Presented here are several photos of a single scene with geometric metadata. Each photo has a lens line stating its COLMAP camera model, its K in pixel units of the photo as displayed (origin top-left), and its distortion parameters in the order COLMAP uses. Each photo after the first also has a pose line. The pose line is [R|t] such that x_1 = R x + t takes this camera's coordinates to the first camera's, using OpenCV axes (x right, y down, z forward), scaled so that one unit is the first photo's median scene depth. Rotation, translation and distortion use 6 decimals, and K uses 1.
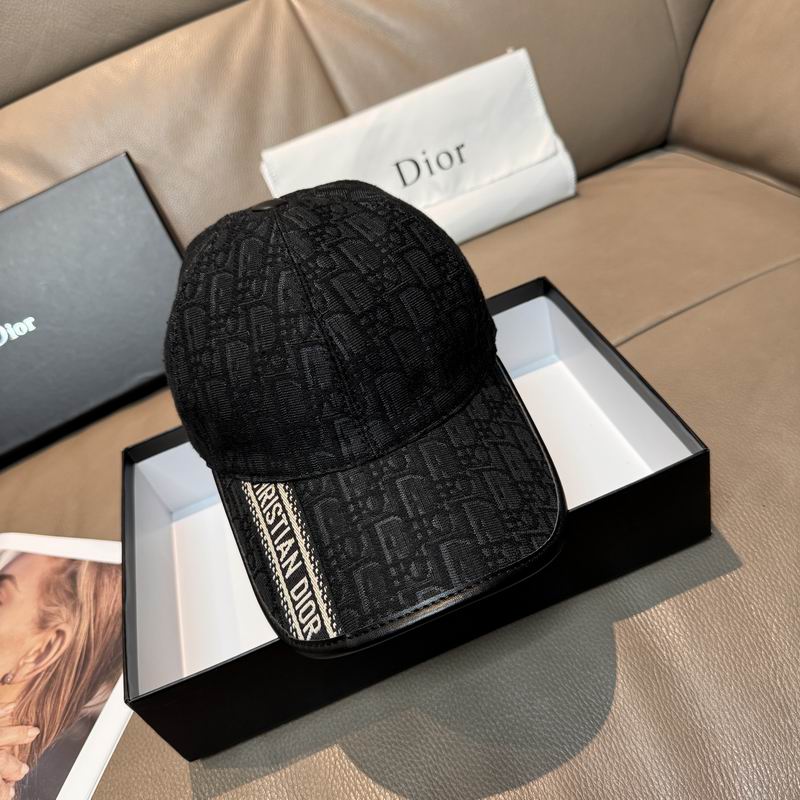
lens RADIAL K [[799.5, 0, 401.1], [0, 799.5, 400.9], [0, 0, 1]] dist [-0.022840, -0.005175]
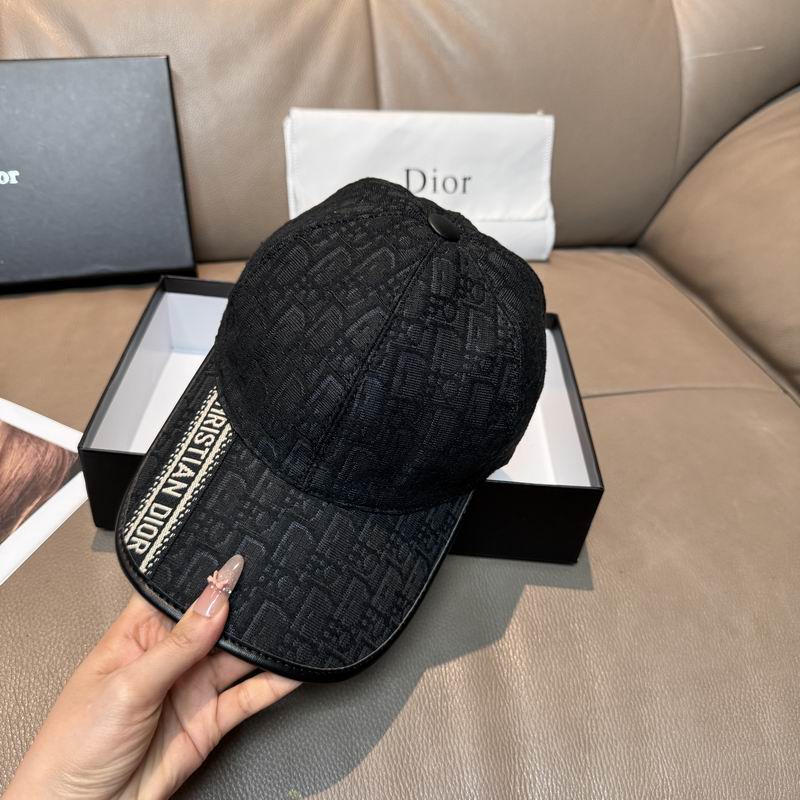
lens RADIAL K [[794.8, 0, 403.9], [0, 794.8, 397.8], [0, 0, 1]] dist [-0.008258, -0.024552]
pose [[0.925133, 0.348486, 0.150620, -0.067694], [-0.348423, 0.936929, -0.027678, 0.019013], [-0.150766, -0.026873, 0.988204, -0.056356]]
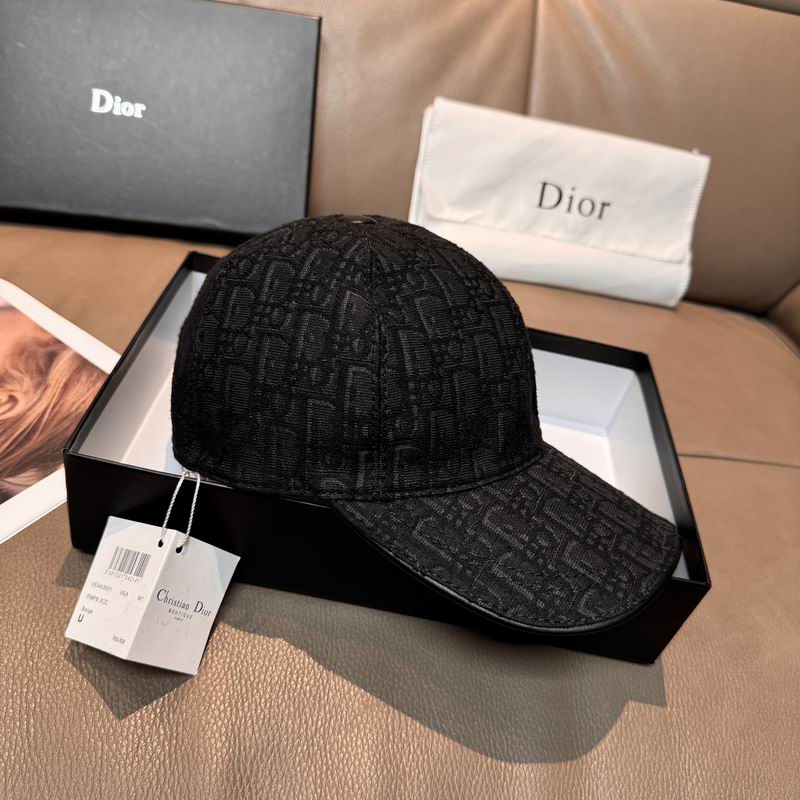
lens RADIAL K [[799.5, 0, 401.1], [0, 799.5, 400.9], [0, 0, 1]] dist [-0.022840, -0.005175]
pose [[0.845576, 0.529650, 0.066878, -0.083950], [-0.527347, 0.848189, -0.049816, 0.078208], [-0.083110, 0.006855, 0.996517, 0.037157]]
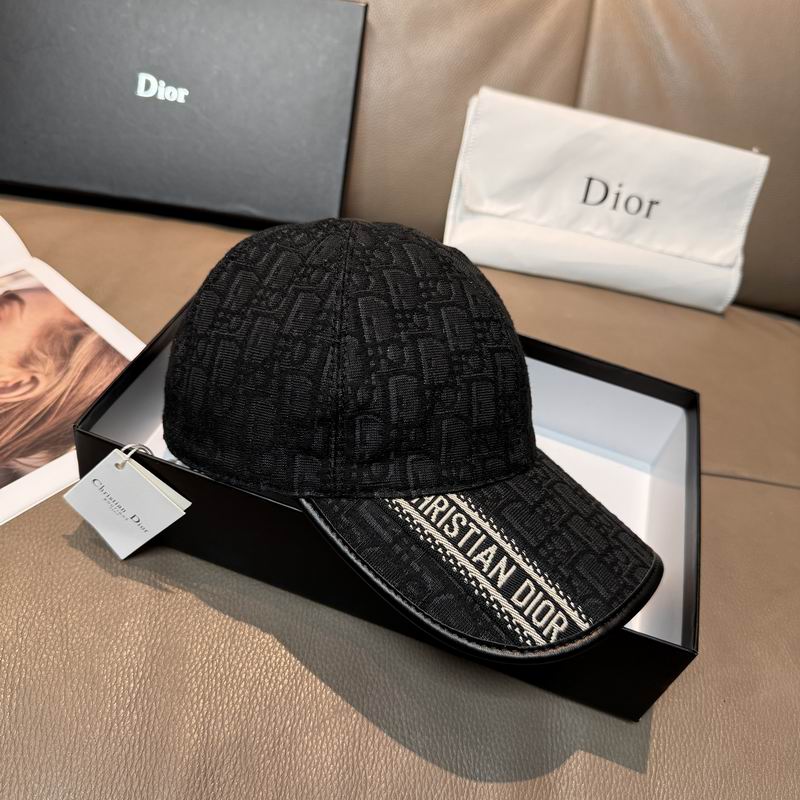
lens RADIAL K [[801.1, 0, 395.0], [0, 801.1, 399.1], [0, 0, 1]] dist [-0.029747, -0.011068]
pose [[0.816782, 0.576945, 0.001129, -0.048032], [-0.576648, 0.816296, 0.033720, 0.021515], [0.018533, -0.028193, 0.999431, 0.038908]]
